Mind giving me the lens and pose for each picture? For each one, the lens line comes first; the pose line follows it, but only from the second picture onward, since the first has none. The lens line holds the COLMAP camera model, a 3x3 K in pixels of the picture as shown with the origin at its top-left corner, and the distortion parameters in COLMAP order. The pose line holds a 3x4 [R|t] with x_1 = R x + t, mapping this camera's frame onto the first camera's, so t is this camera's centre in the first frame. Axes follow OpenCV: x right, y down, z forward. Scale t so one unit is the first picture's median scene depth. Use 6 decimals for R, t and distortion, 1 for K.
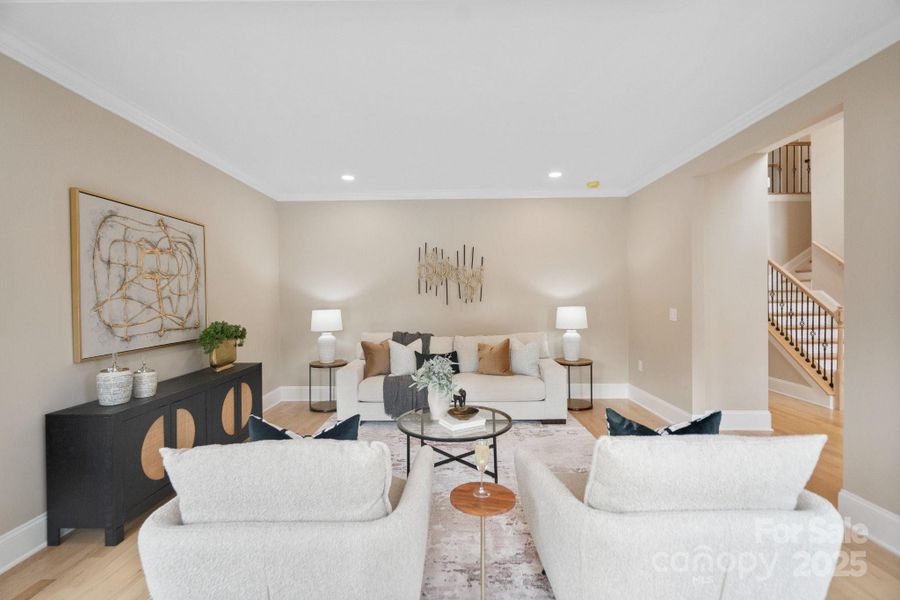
lens RADIAL K [[416.7, 0, 446.6], [0, 416.7, 298.4], [0, 0, 1]] dist [-0.000646, -0.000044]
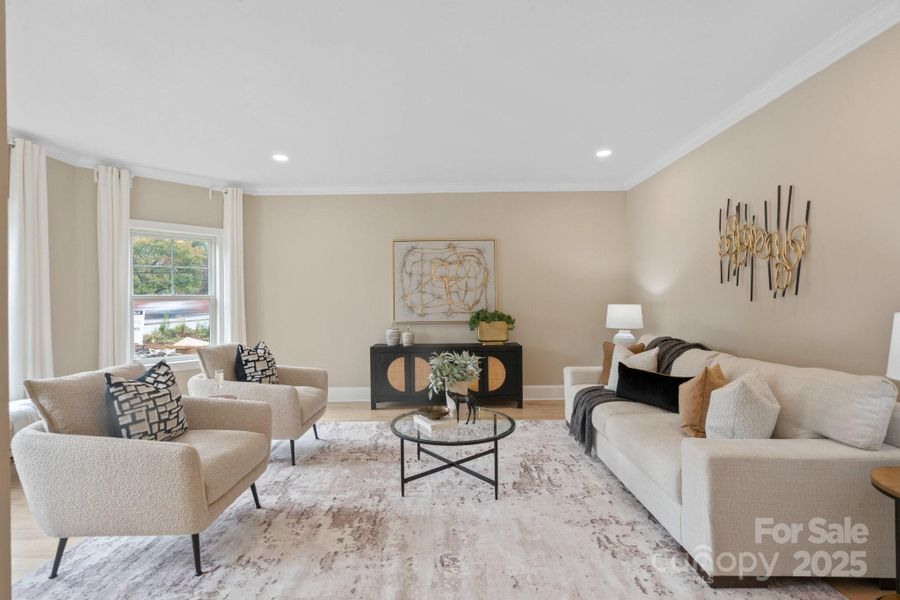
lens RADIAL K [[416.7, 0, 446.6], [0, 416.7, 298.4], [0, 0, 1]] dist [-0.000646, -0.000044]
pose [[0.004180, 0.007560, -0.999963, 0.905200], [0.002848, 0.999967, 0.007572, 0.010133], [0.999987, -0.002880, 0.004158, 0.947070]]
